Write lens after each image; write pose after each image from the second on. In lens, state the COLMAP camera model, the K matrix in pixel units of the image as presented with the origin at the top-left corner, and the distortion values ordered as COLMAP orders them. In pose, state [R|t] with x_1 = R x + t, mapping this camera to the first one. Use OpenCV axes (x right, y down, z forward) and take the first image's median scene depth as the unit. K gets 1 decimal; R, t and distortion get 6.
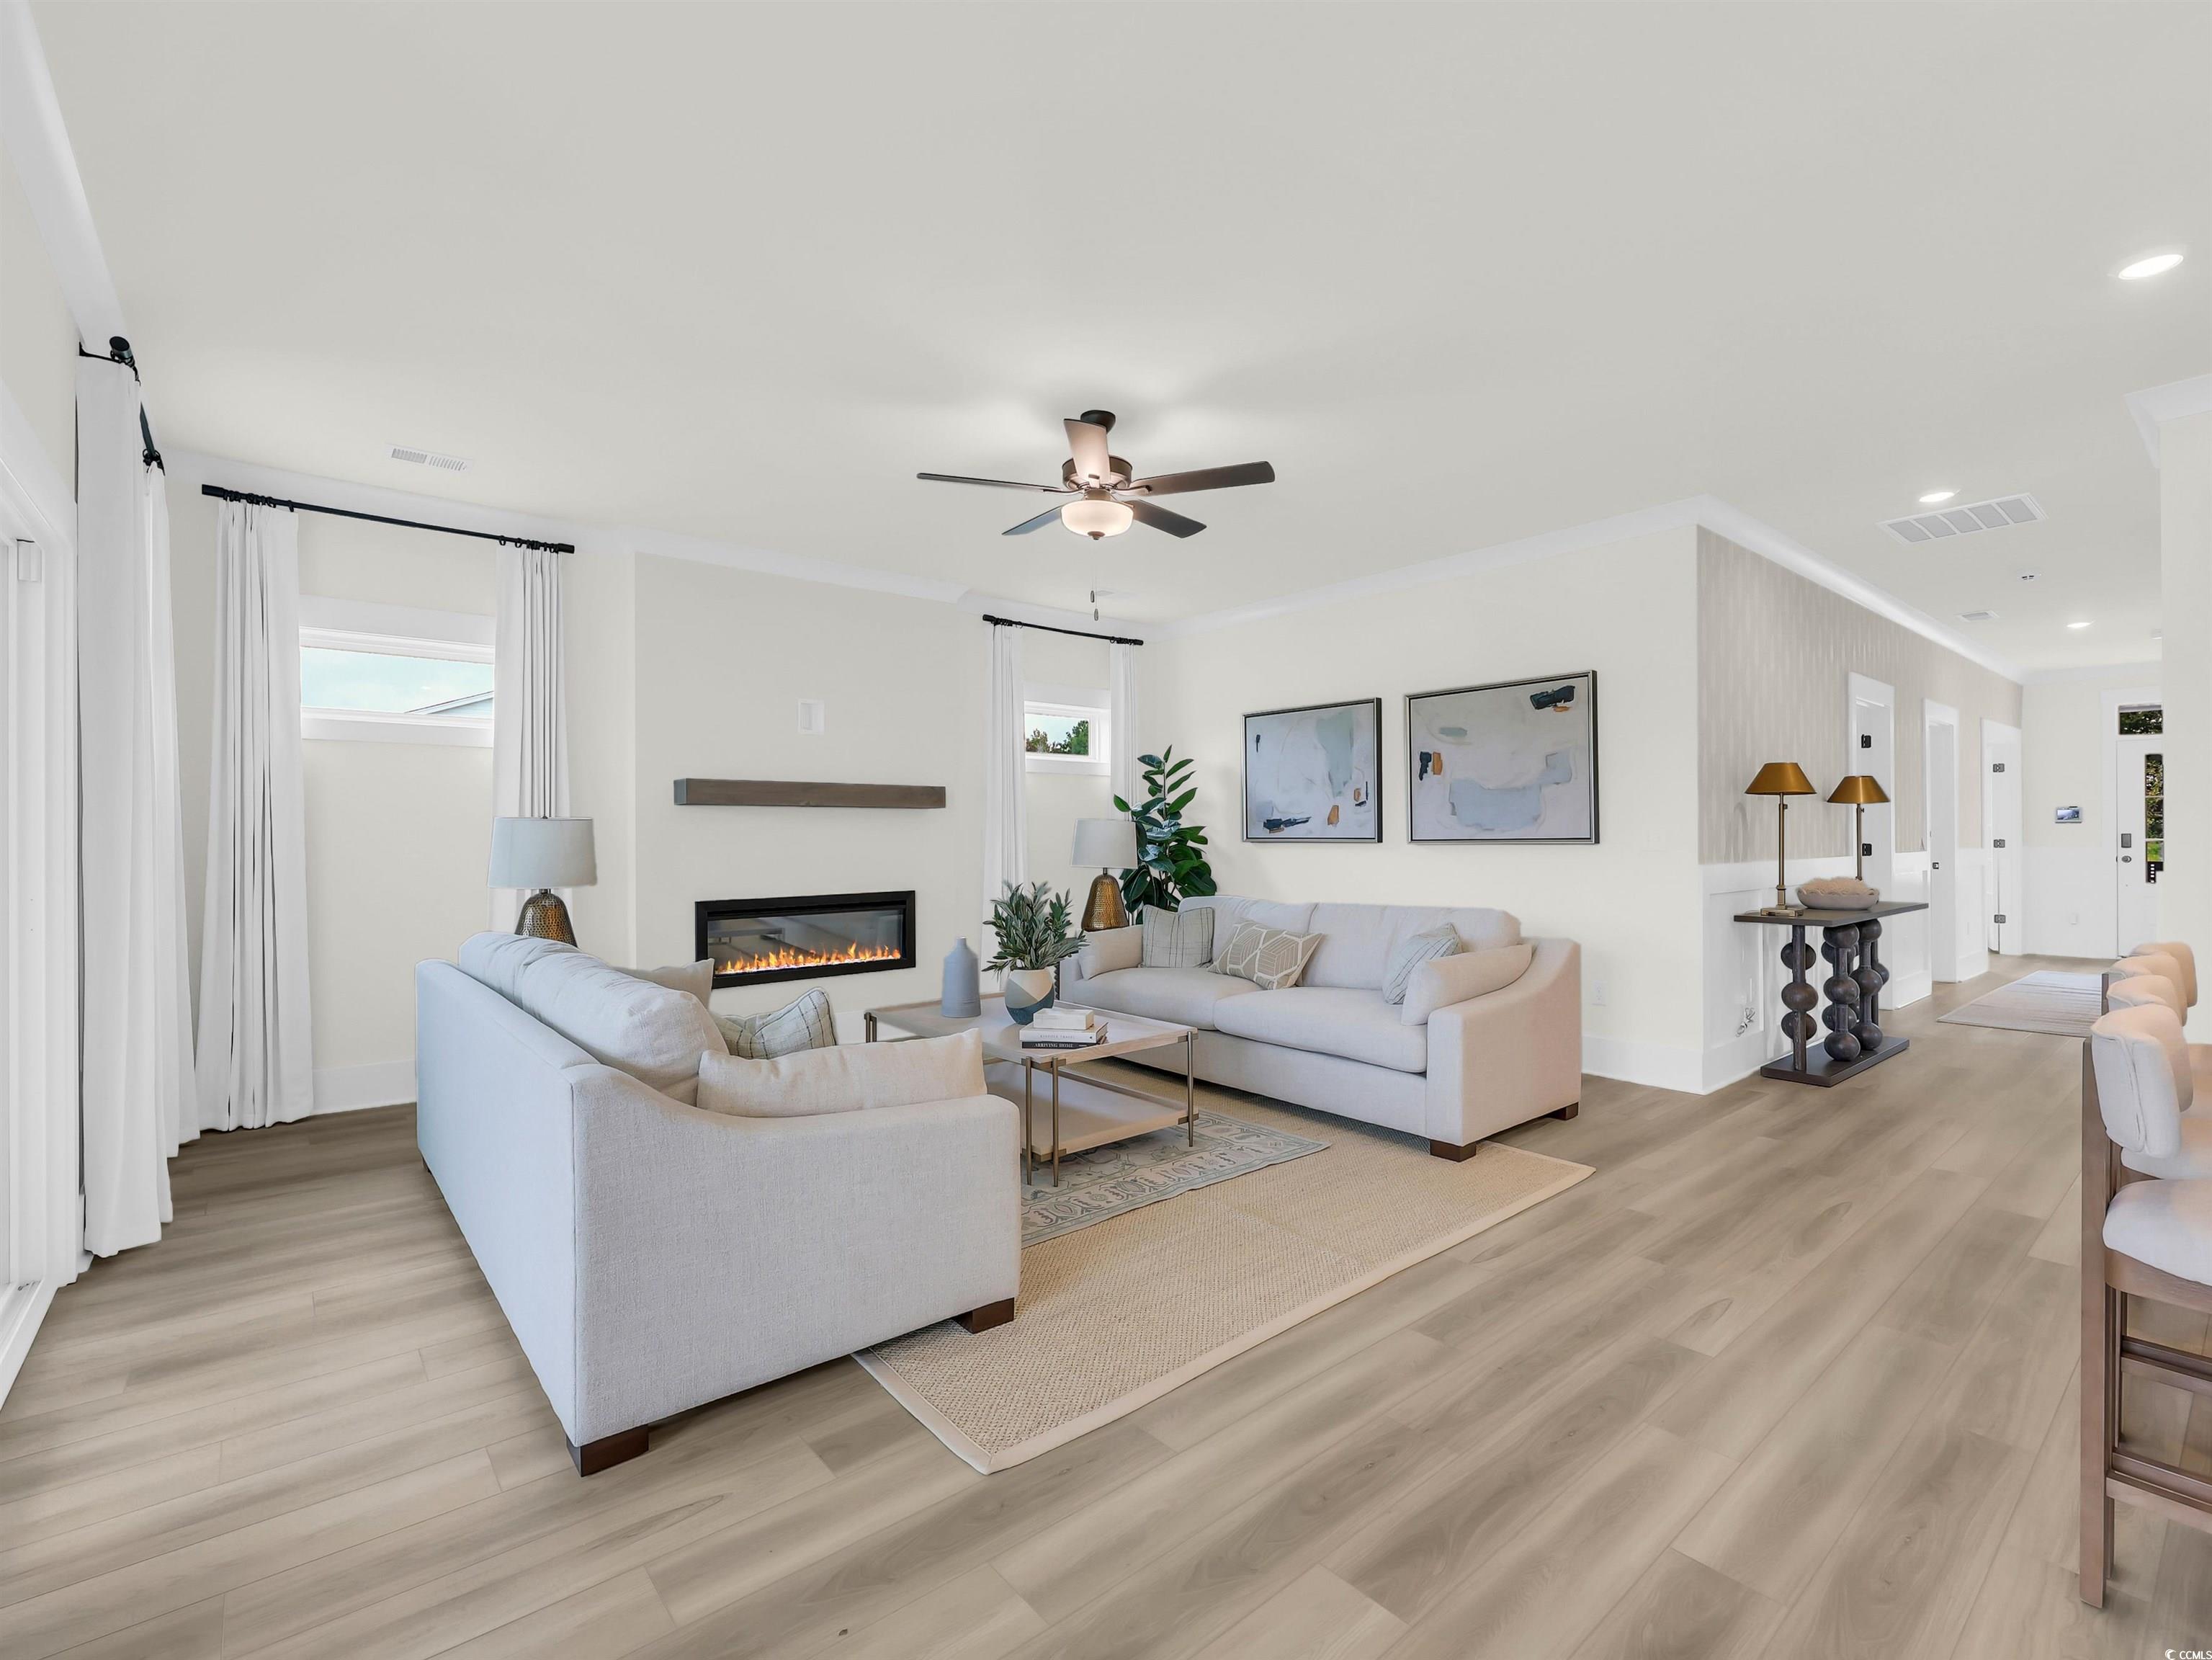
lens RADIAL K [[1004.2, 0, 1108.3], [0, 1004.2, 836.4], [0, 0, 1]] dist [0.002209, -0.000352]
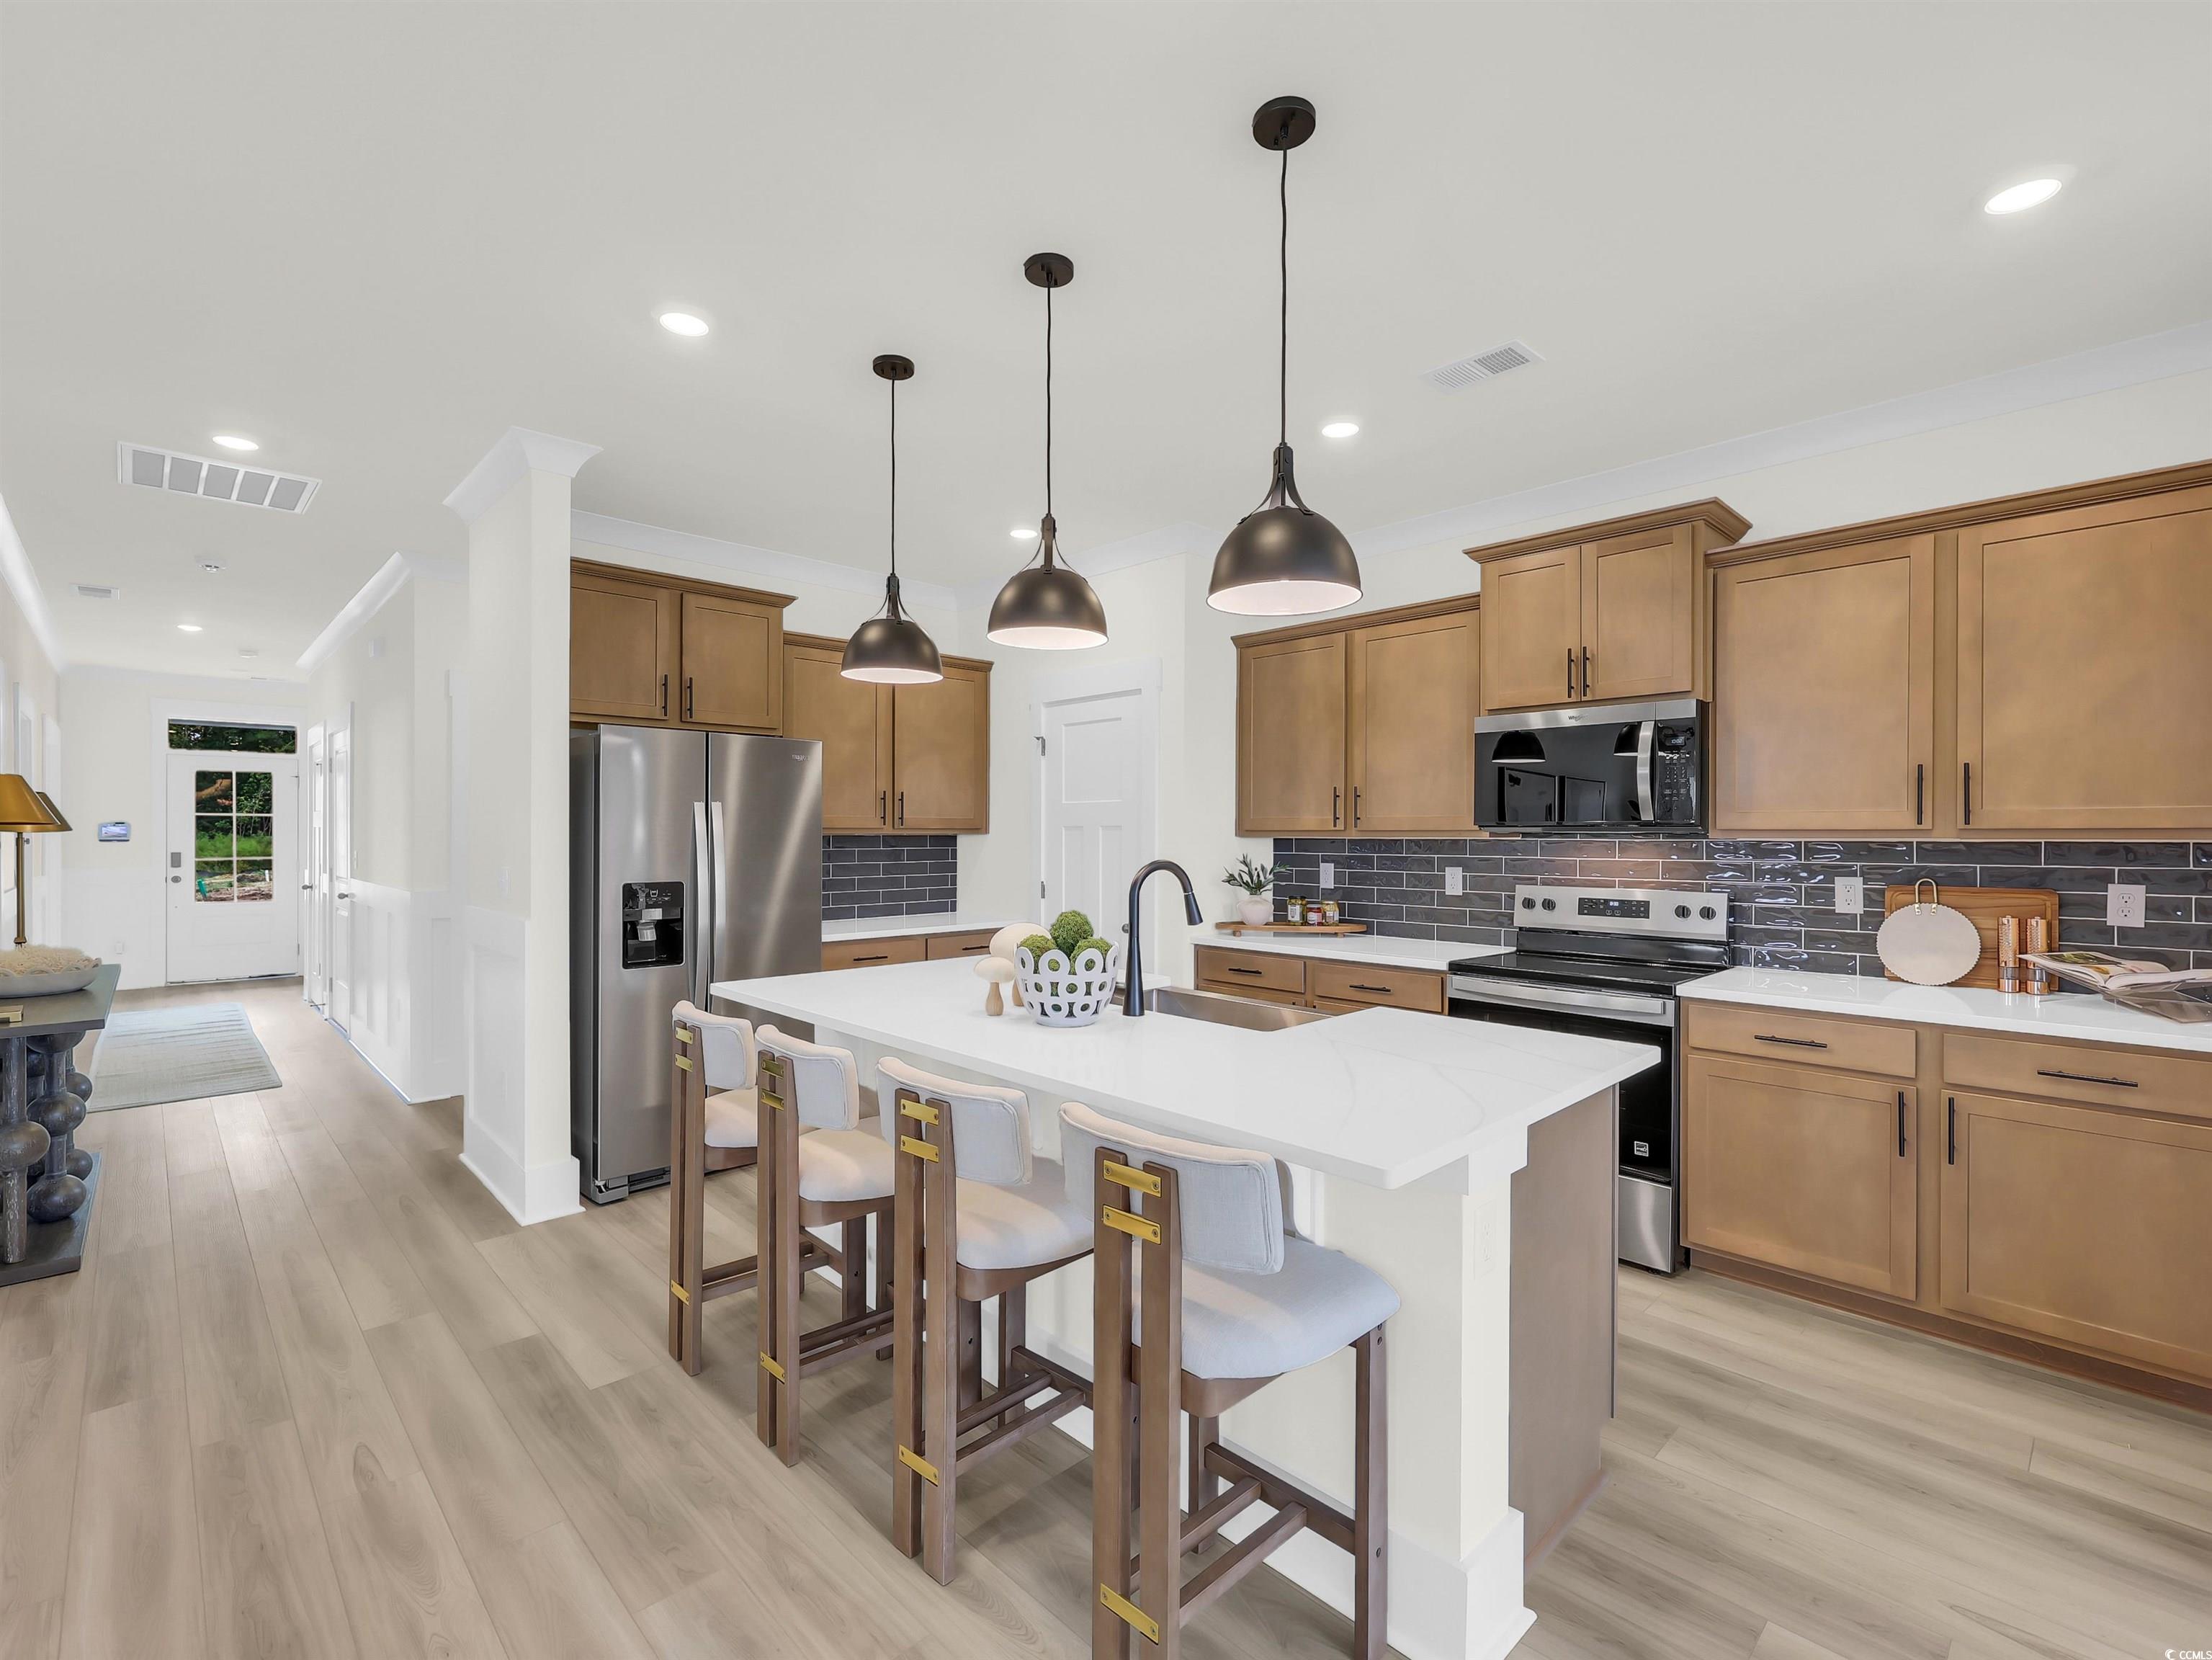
lens RADIAL K [[1004.2, 0, 1107.8], [0, 1004.2, 840.1], [0, 0, 1]] dist [0.002209, -0.000352]
pose [[-0.074355, -0.002220, 0.997229, 0.008121], [-0.004532, 0.999988, 0.001888, -0.037073], [-0.997222, -0.004379, -0.074364, 0.366094]]
